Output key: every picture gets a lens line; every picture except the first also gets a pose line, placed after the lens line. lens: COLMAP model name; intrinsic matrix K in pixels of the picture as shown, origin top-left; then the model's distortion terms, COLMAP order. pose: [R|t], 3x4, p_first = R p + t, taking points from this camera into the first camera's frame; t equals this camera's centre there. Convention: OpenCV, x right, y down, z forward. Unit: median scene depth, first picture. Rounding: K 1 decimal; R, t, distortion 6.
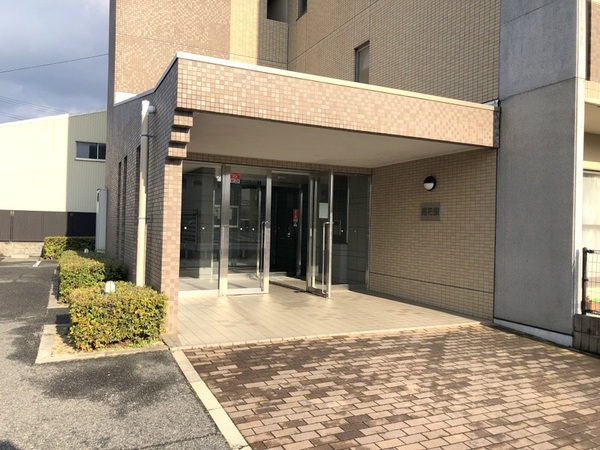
lens RADIAL K [[492.8, 0, 297.9], [0, 492.8, 223.6], [0, 0, 1]] dist [-0.005638, -0.002878]
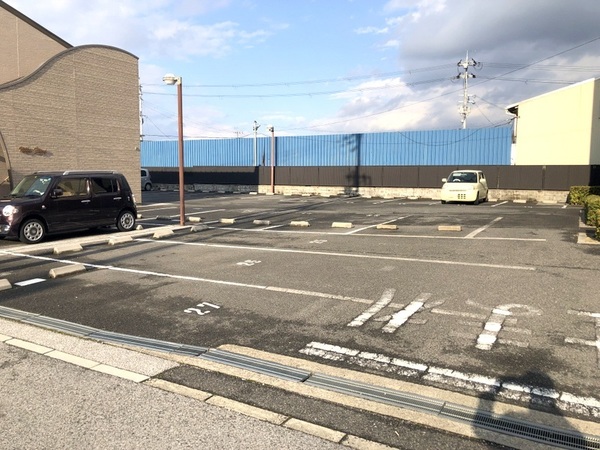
lens RADIAL K [[492.8, 0, 297.7], [0, 492.8, 223.1], [0, 0, 1]] dist [-0.005638, -0.002878]
pose [[0.568818, 0.062790, -0.820063, 0.105048], [0.009986, 0.996481, 0.083224, 0.010055], [0.822403, -0.055528, 0.566190, -0.248189]]
